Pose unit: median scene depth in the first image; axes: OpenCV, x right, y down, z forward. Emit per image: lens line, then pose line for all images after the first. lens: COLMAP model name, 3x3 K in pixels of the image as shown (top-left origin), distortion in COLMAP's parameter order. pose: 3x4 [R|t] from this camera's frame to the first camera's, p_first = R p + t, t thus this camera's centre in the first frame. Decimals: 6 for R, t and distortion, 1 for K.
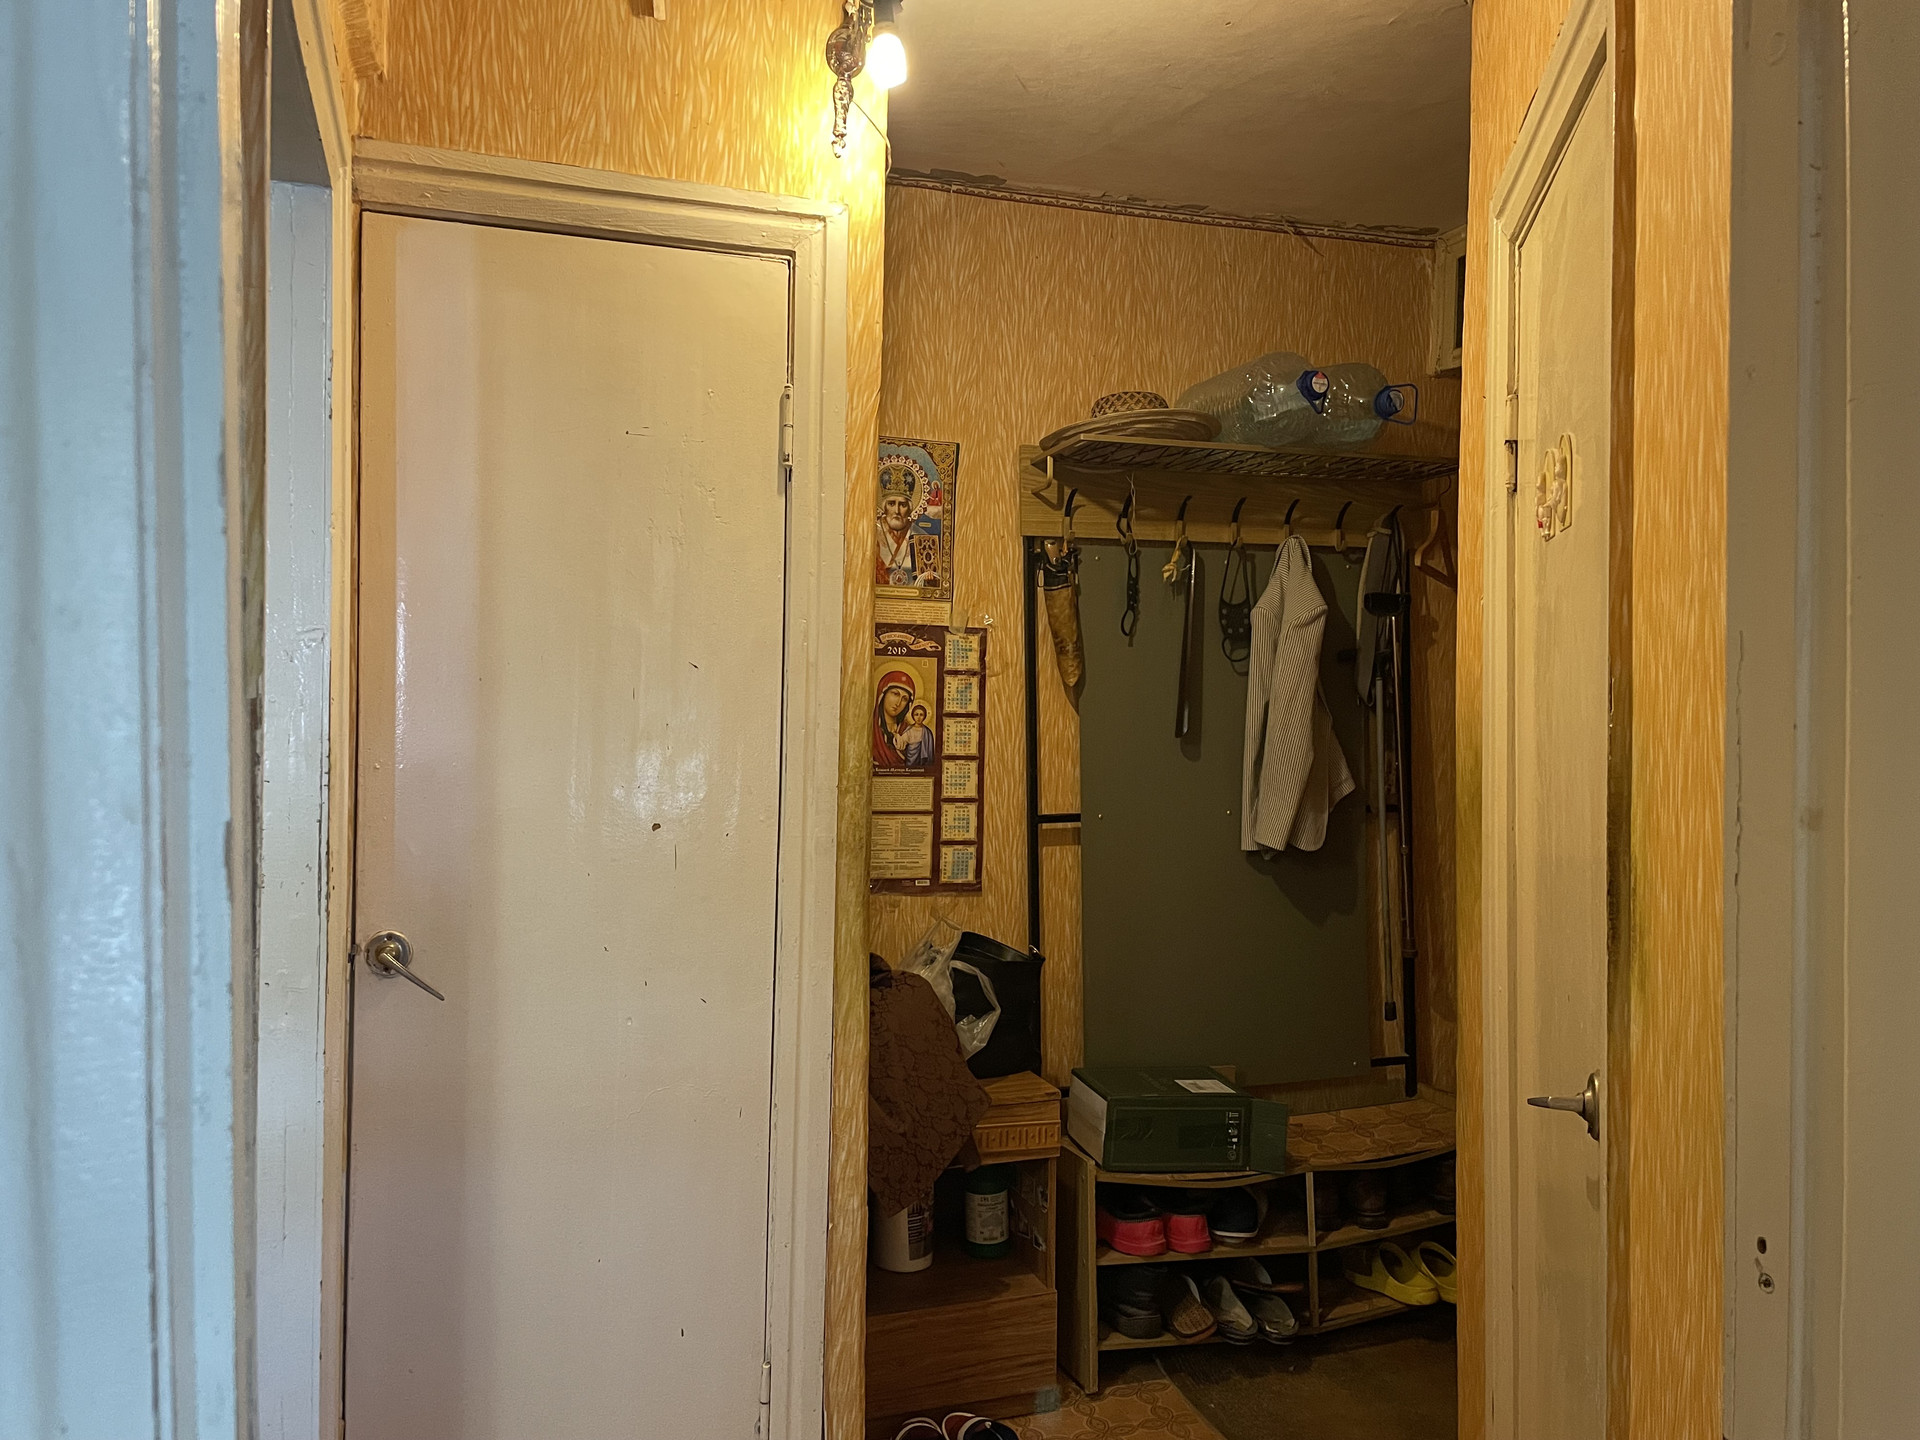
lens RADIAL K [[1454.4, 0, 947.1], [0, 1454.4, 721.8], [0, 0, 1]] dist [0.092053, -0.117823]
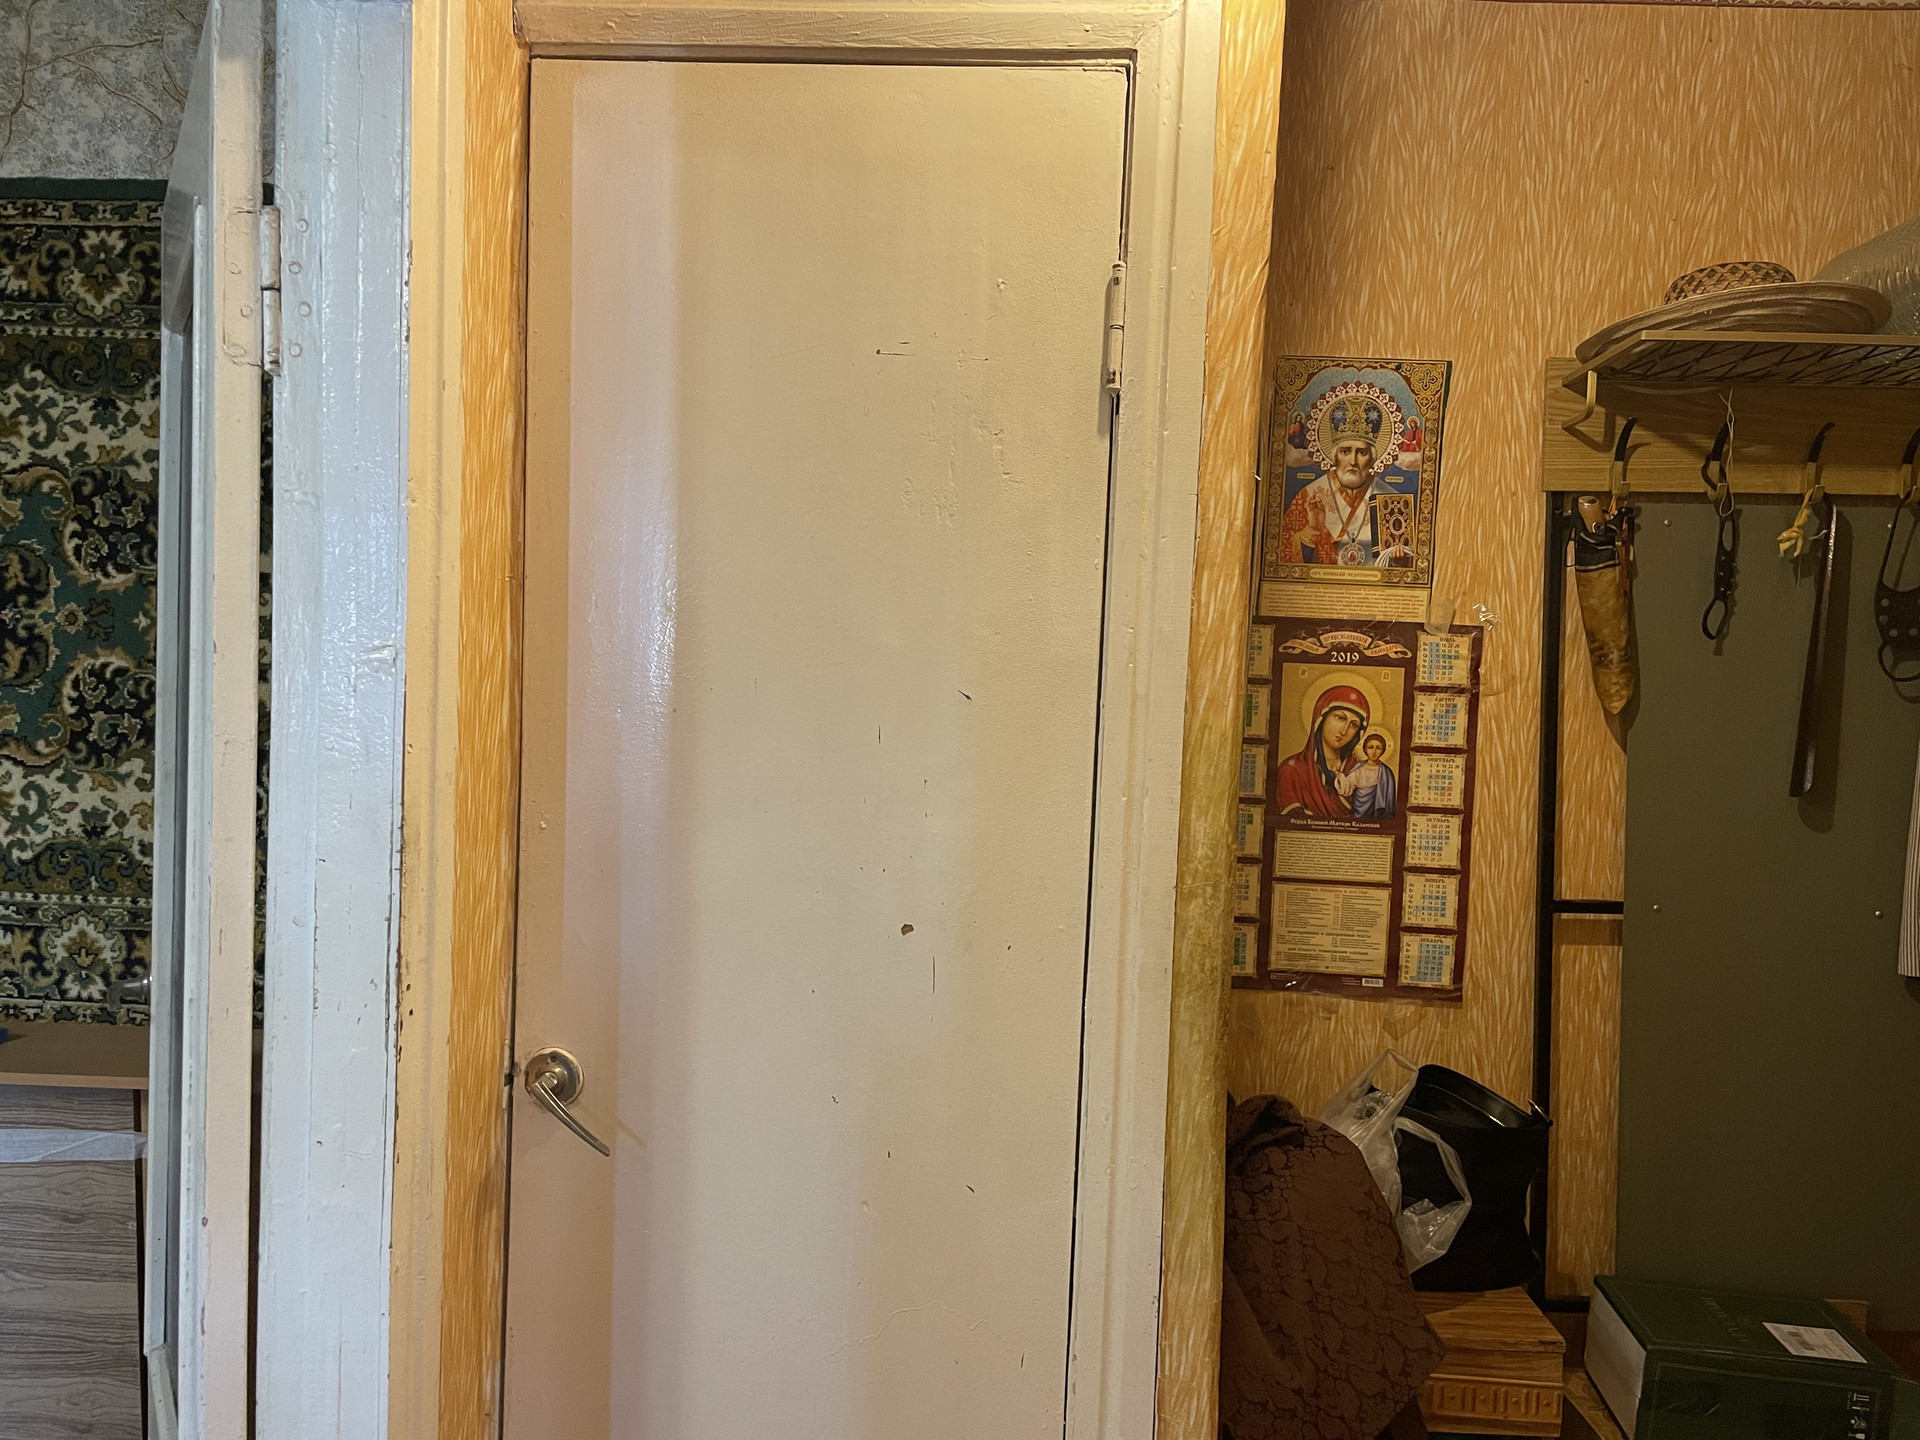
lens RADIAL K [[1454.4, 0, 951.0], [0, 1454.4, 728.2], [0, 0, 1]] dist [0.092053, -0.117823]
pose [[0.934333, 0.034689, -0.354709, 0.041214], [-0.026231, 0.999246, 0.028626, -0.029552], [0.355435, -0.017442, 0.934538, 0.256888]]
